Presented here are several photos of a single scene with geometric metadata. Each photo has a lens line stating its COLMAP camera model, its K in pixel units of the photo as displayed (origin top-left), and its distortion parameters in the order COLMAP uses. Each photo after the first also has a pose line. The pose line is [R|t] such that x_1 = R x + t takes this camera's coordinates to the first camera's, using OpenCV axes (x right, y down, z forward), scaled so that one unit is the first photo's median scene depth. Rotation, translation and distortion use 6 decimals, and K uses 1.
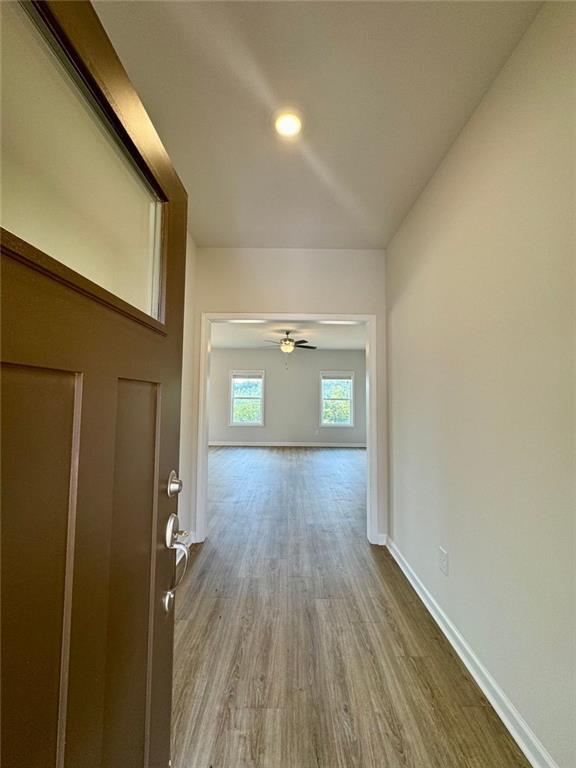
lens RADIAL K [[306.1, 0, 288.0], [0, 306.1, 384.0], [0, 0, 1]] dist [0.000222, 0.000356]
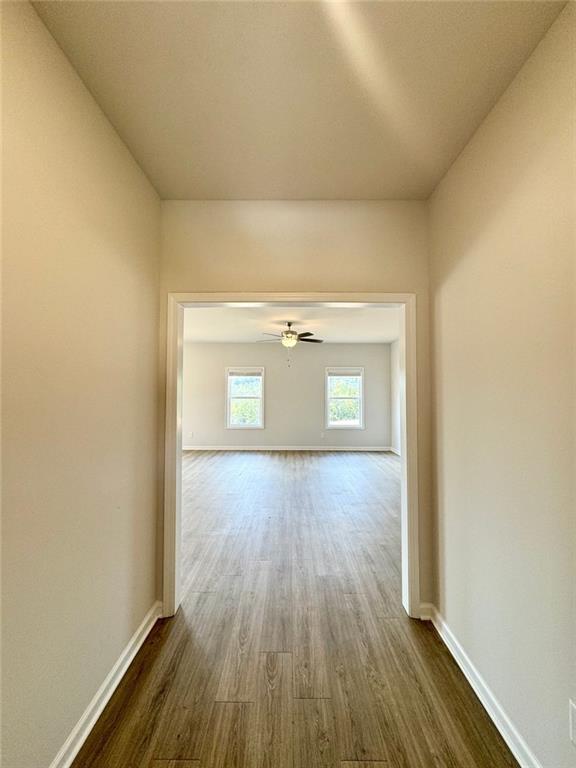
lens RADIAL K [[306.1, 0, 288.0], [0, 306.1, 384.0], [0, 0, 1]] dist [0.000222, 0.000356]
pose [[0.999944, -0.007887, -0.007113, -0.001262], [0.008024, 0.999779, 0.019408, -0.019264], [0.006959, -0.019464, 0.999786, 0.165274]]
